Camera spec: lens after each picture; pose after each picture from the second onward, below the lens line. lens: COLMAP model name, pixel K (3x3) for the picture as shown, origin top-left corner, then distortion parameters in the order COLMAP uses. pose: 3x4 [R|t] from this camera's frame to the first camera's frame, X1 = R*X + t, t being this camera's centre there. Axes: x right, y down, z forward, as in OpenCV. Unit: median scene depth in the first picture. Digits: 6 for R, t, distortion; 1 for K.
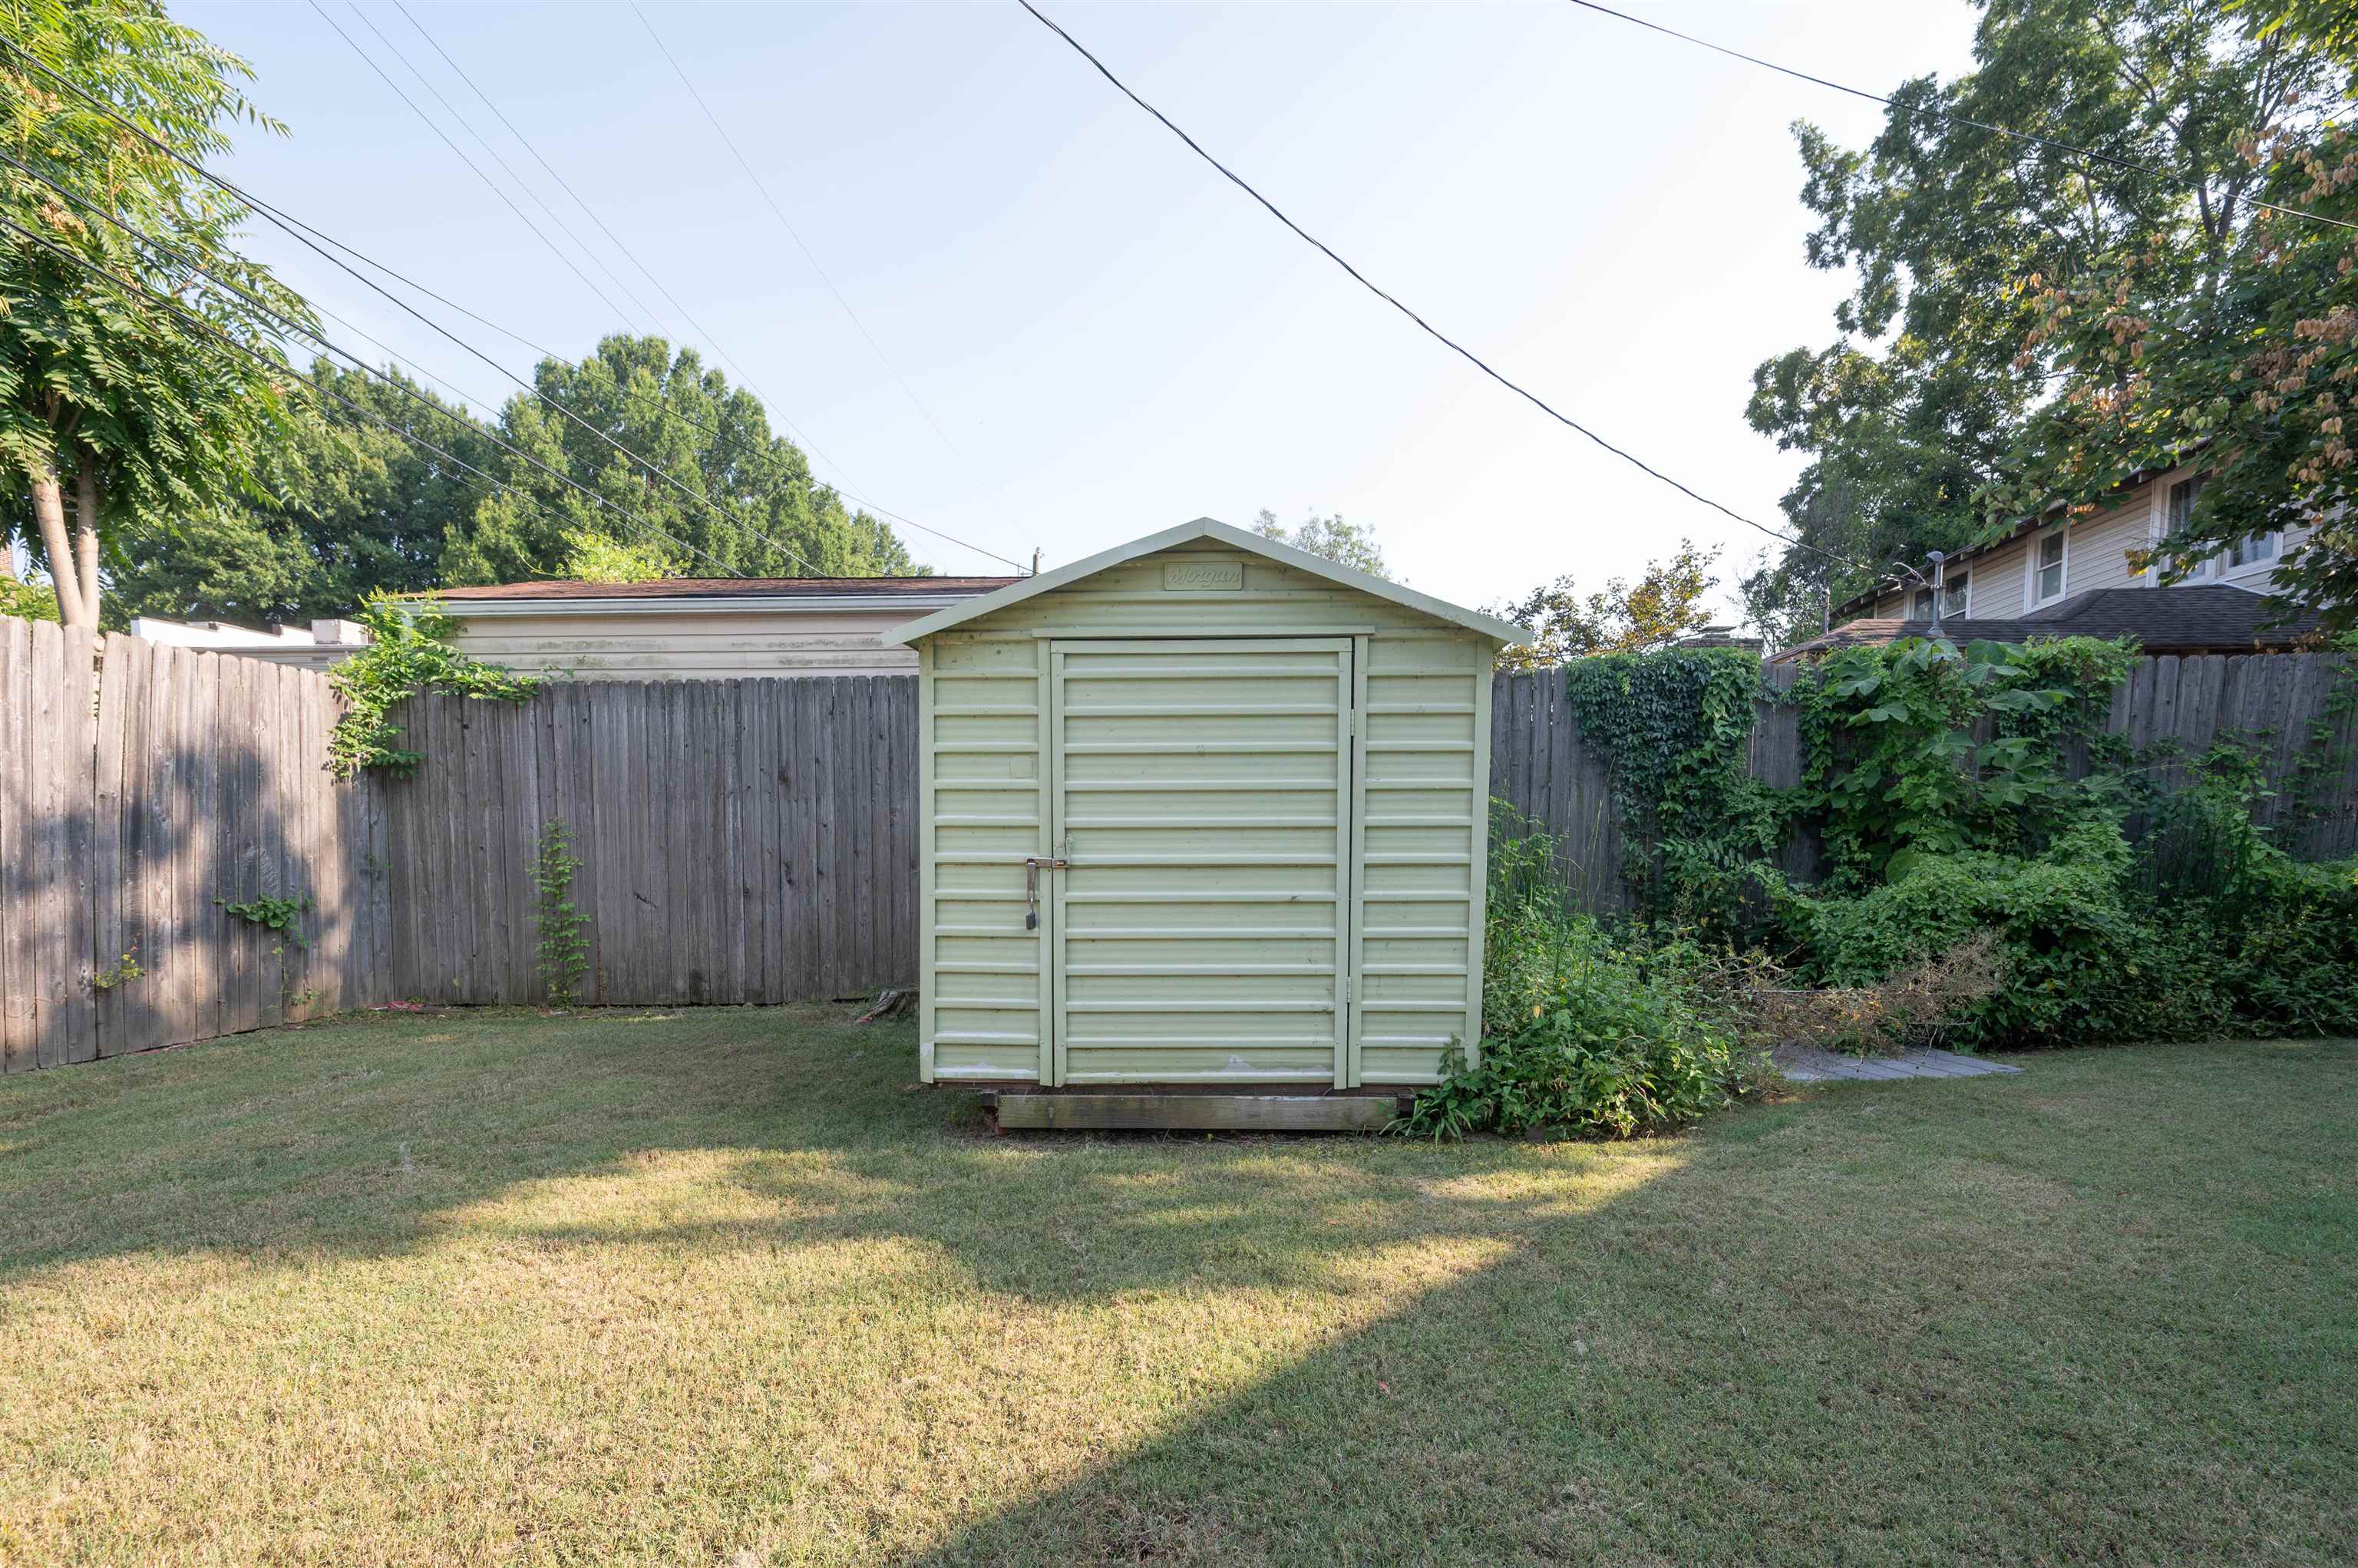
lens RADIAL K [[995.0, 0, 1180.0], [0, 995.0, 926.4], [0, 0, 1]] dist [0.001820, 0.000642]
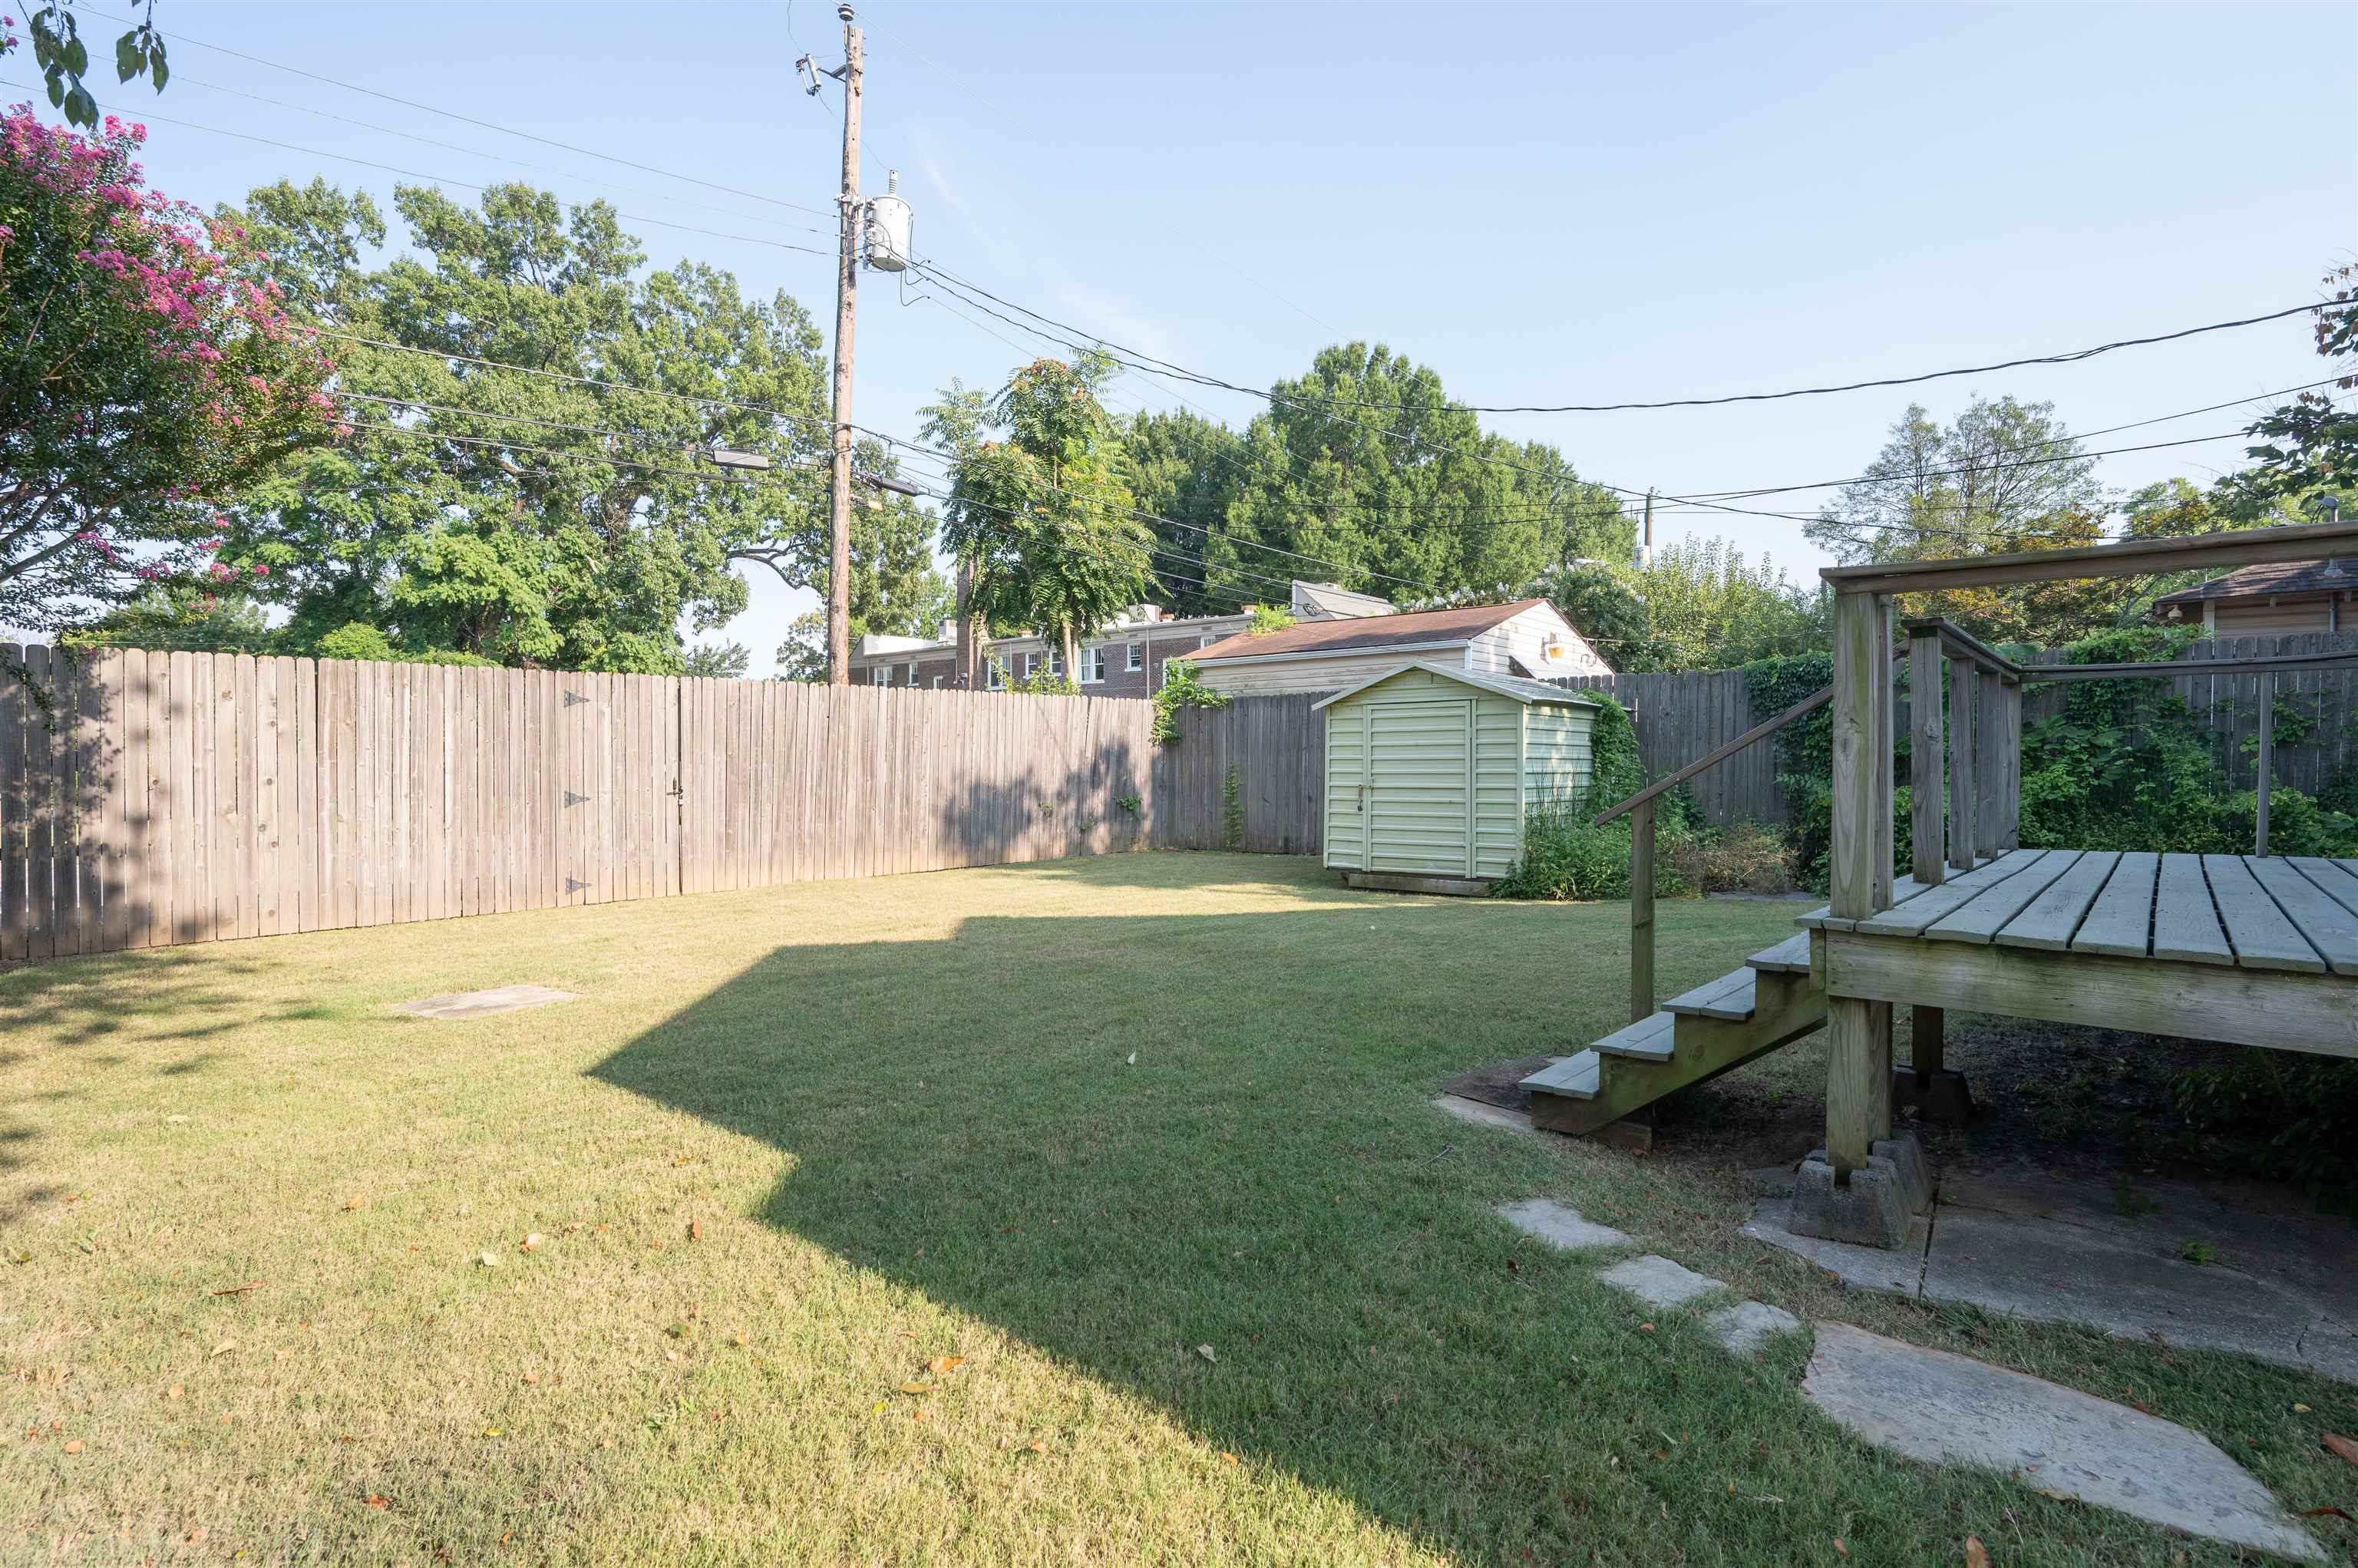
lens RADIAL K [[1242.2, 0, 1179.0], [0, 1242.2, 784.0], [0, 0, 1]] dist [-0.000084, -0.000029]
pose [[0.793481, 0.008228, -0.608539, 0.237314], [-0.042294, 0.998237, -0.041649, 0.014146], [0.607124, 0.058785, 0.792430, -0.308624]]
